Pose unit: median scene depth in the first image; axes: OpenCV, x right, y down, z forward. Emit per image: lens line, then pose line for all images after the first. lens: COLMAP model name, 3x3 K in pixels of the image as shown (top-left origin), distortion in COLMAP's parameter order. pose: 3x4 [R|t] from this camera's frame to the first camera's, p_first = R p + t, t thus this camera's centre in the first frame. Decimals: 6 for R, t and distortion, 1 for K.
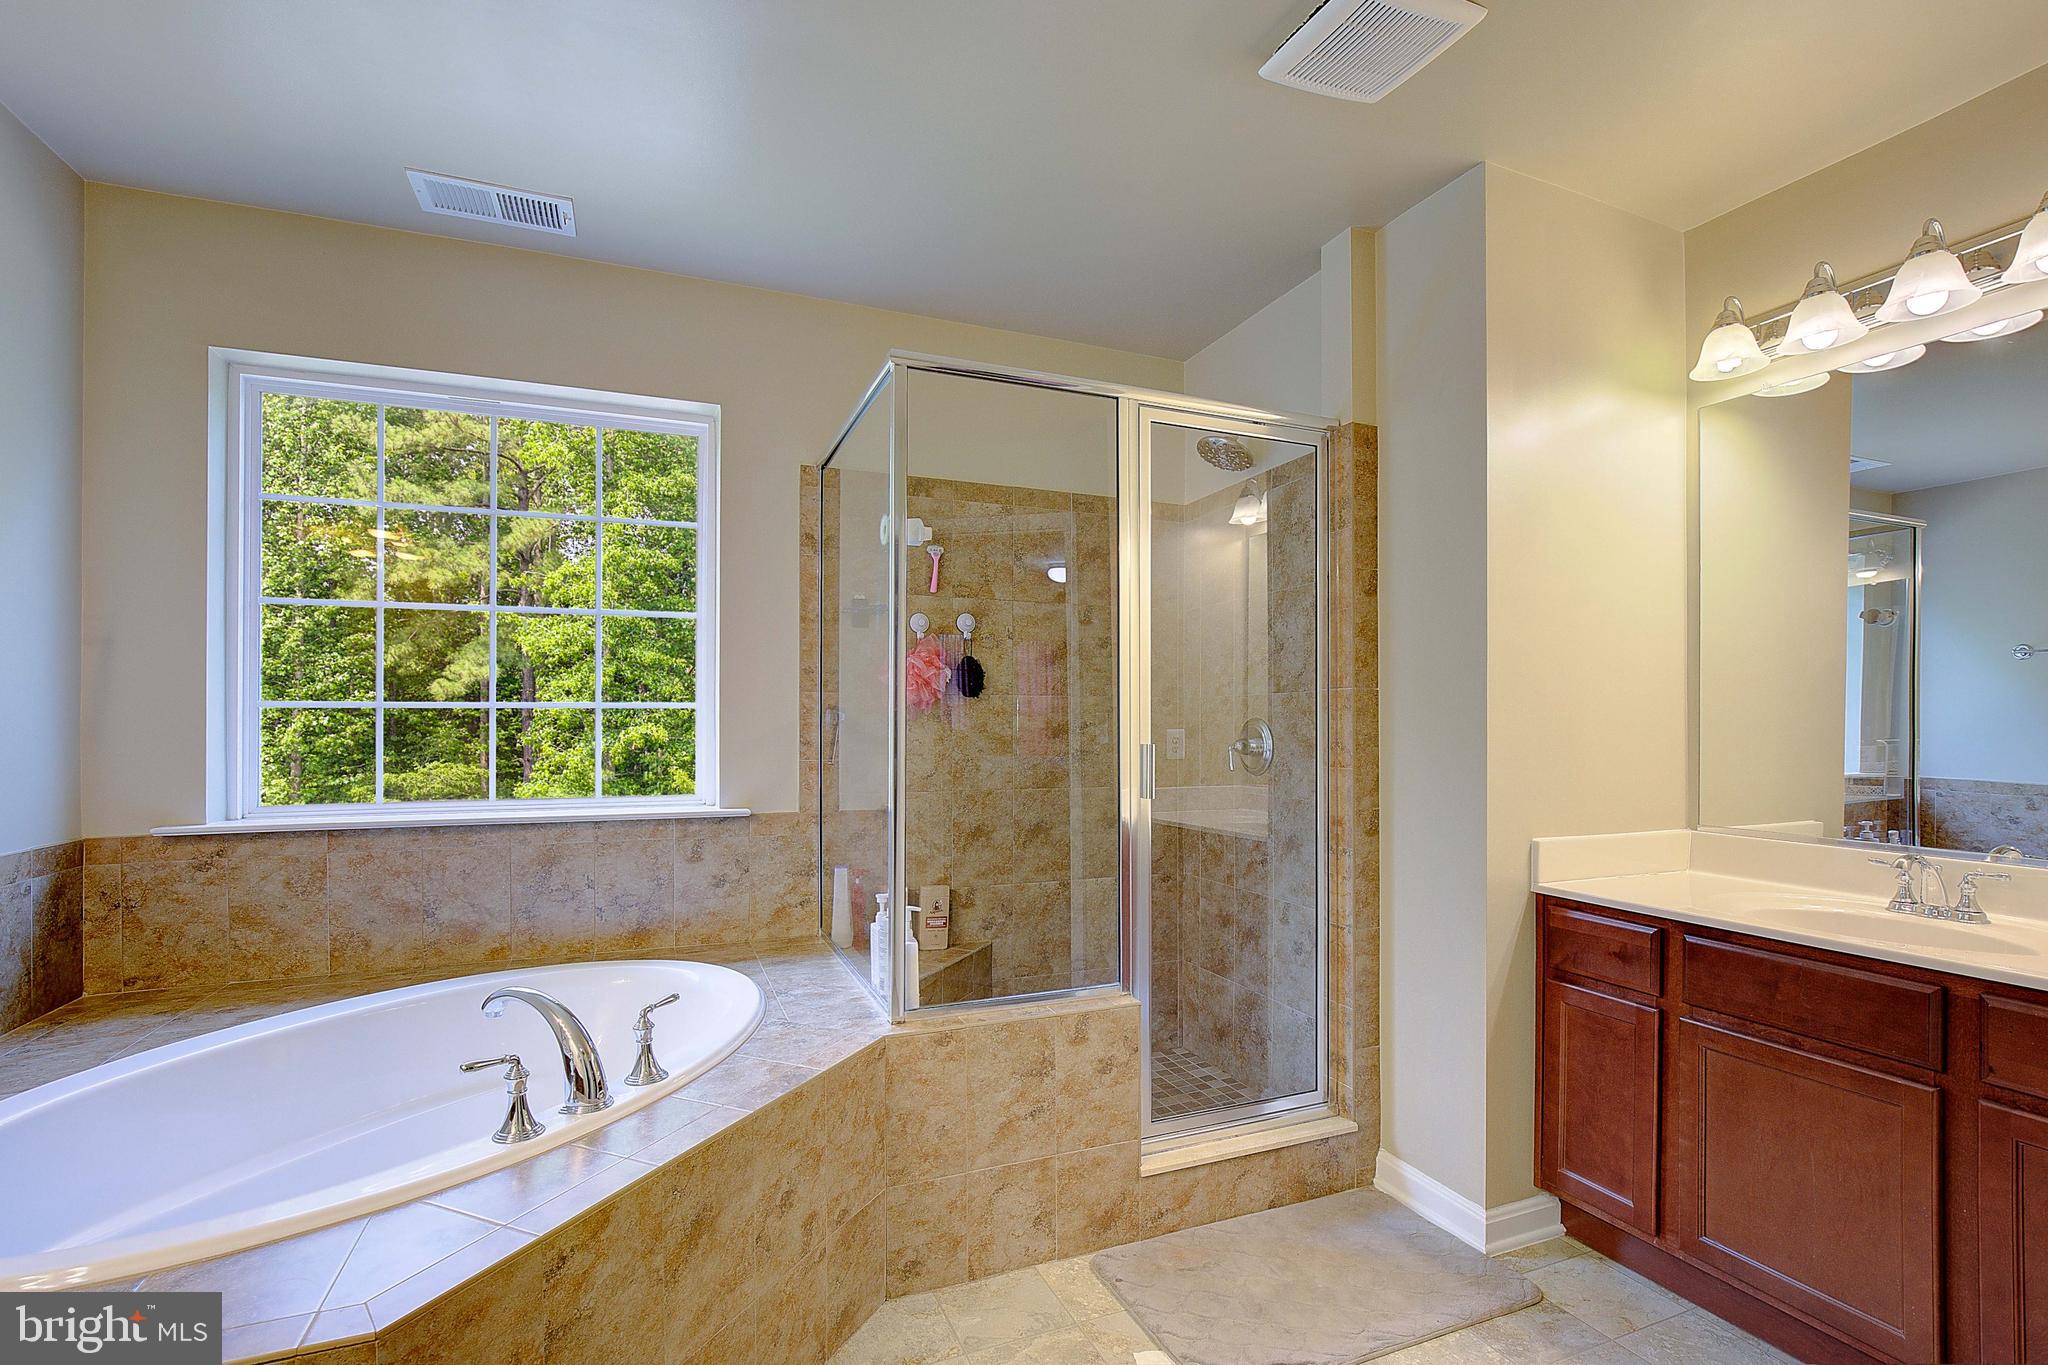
lens RADIAL K [[962.3, 0, 1027.2], [0, 962.3, 714.5], [0, 0, 1]] dist [-0.017836, 0.012100]
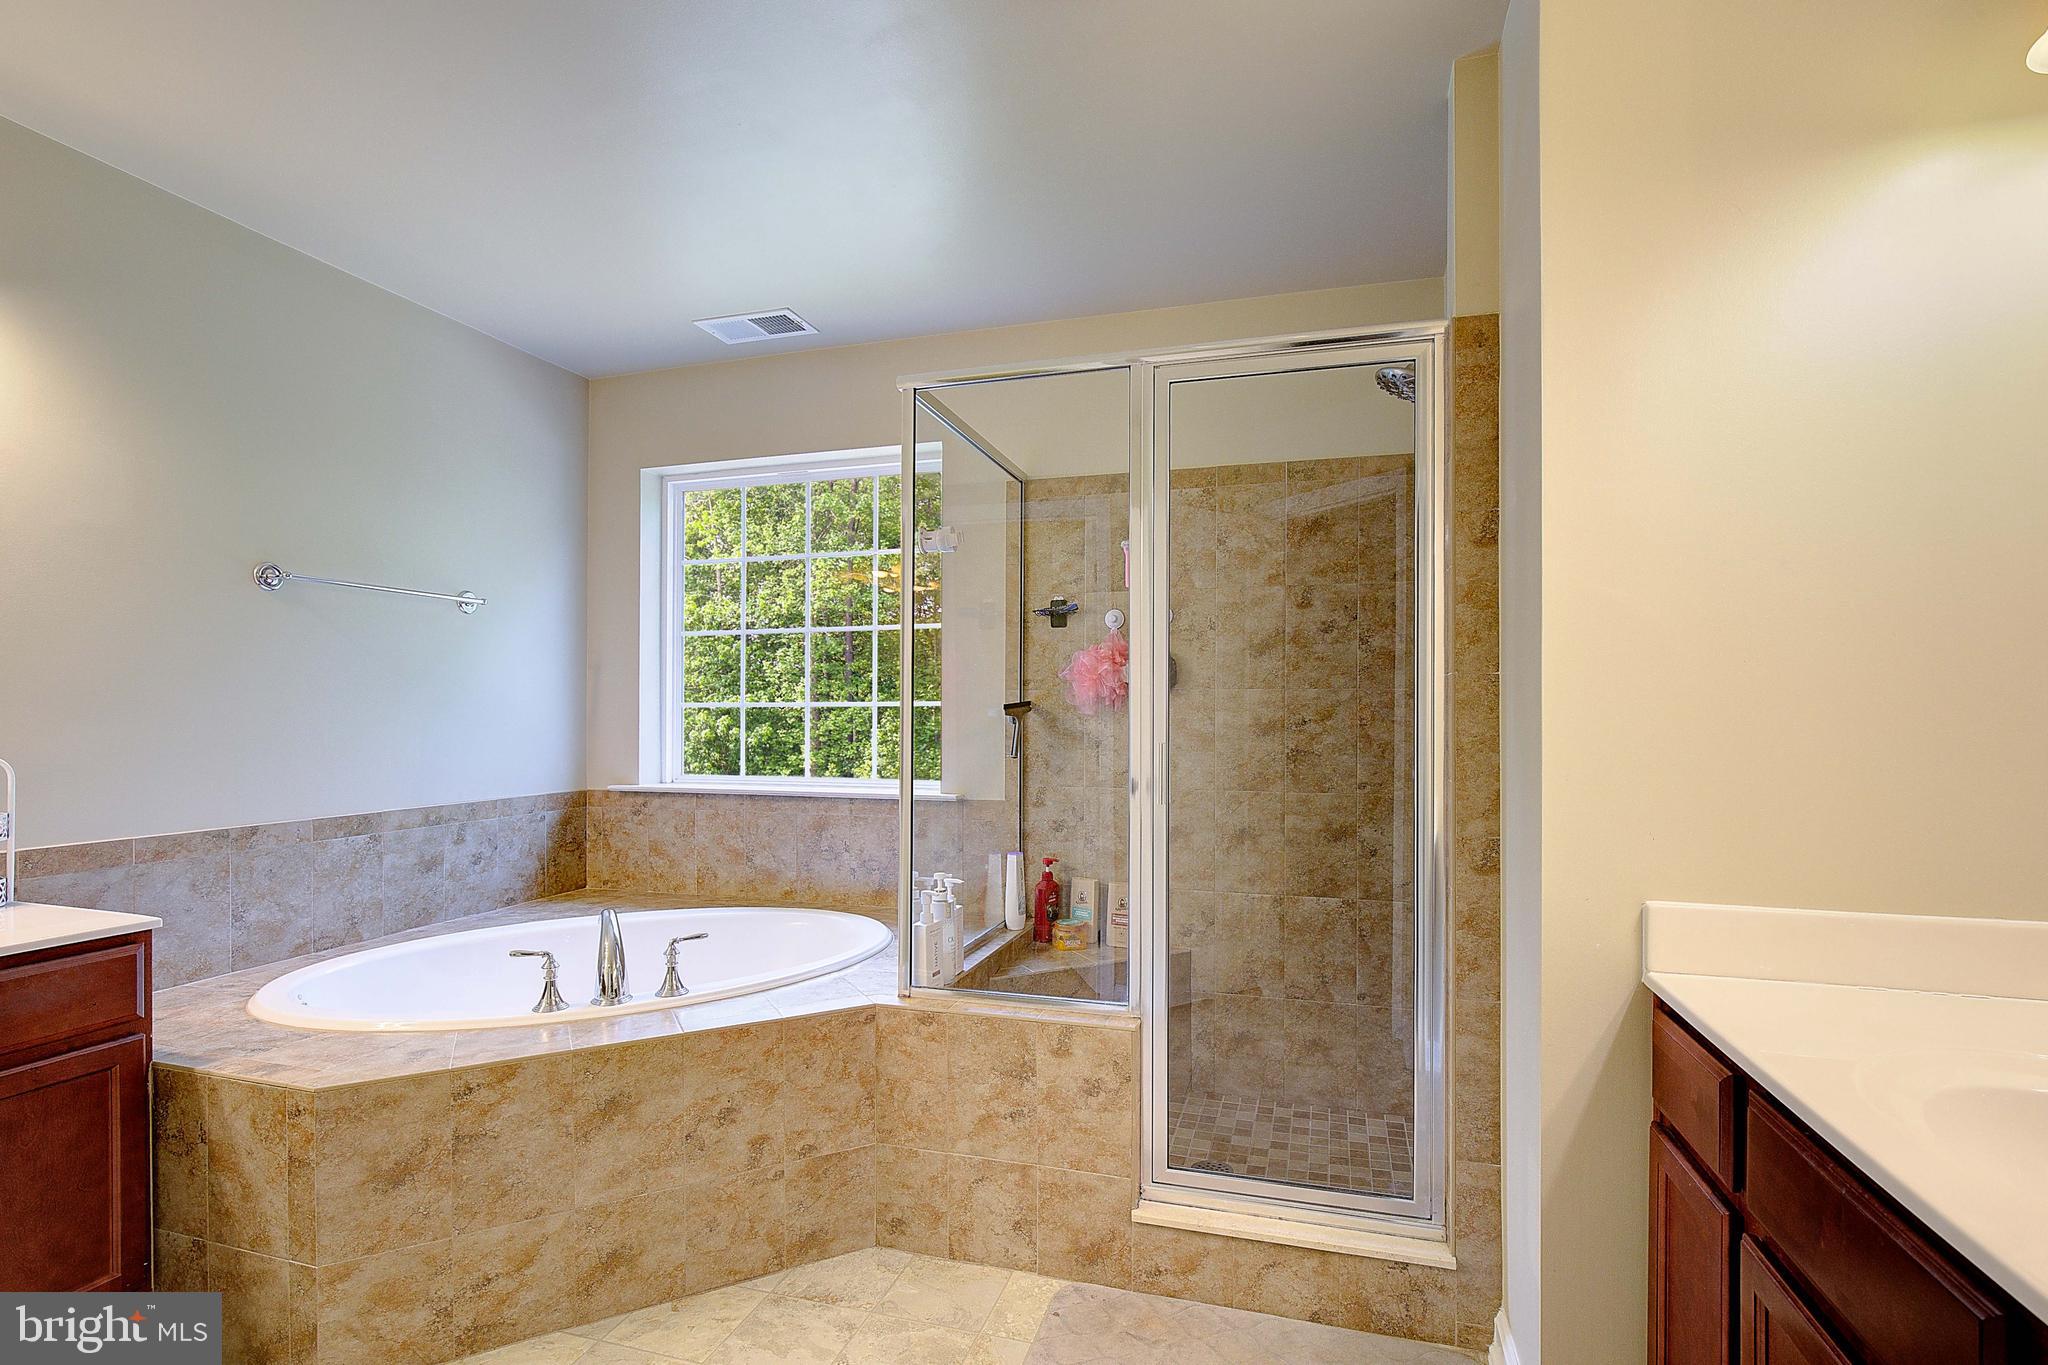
lens RADIAL K [[947.9, 0, 1024.5], [0, 947.9, 708.2], [0, 0, 1]] dist [-0.010373, 0.000151]
pose [[0.771816, -0.005198, -0.635825, 0.566640], [0.003878, 0.999986, -0.003468, 0.000942], [0.635834, 0.000210, 0.771826, 0.229310]]
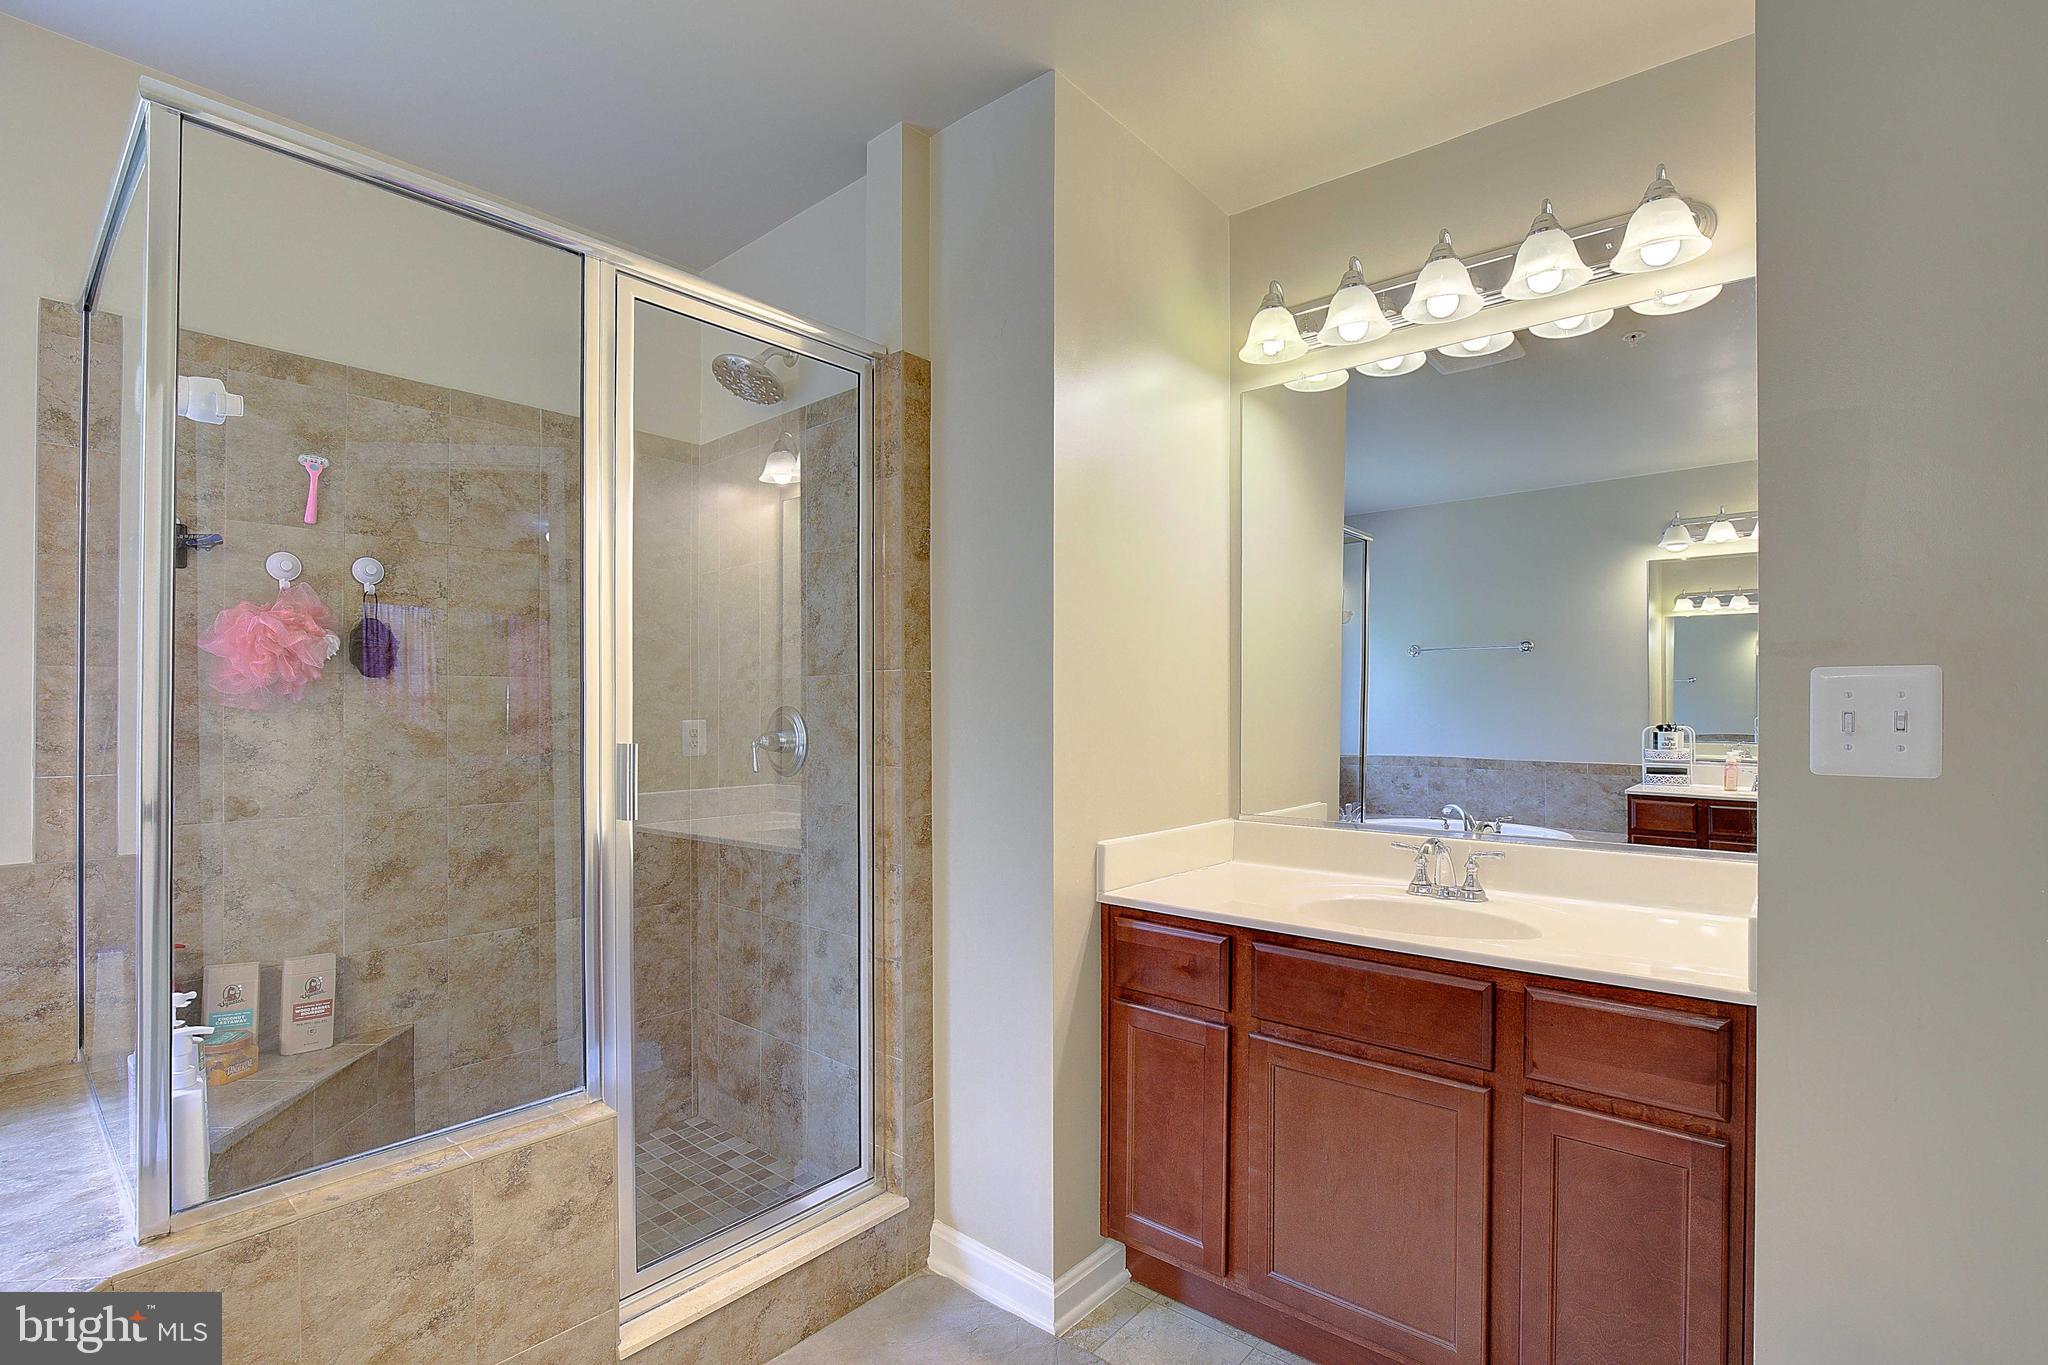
lens RADIAL K [[956.4, 0, 1029.5], [0, 956.4, 693.6], [0, 0, 1]] dist [-0.015608, 0.000213]
pose [[0.891522, 0.002778, 0.452970, 0.066692], [0.001467, 0.999958, -0.009021, 0.000388], [-0.452976, 0.008707, 0.891480, 0.224538]]
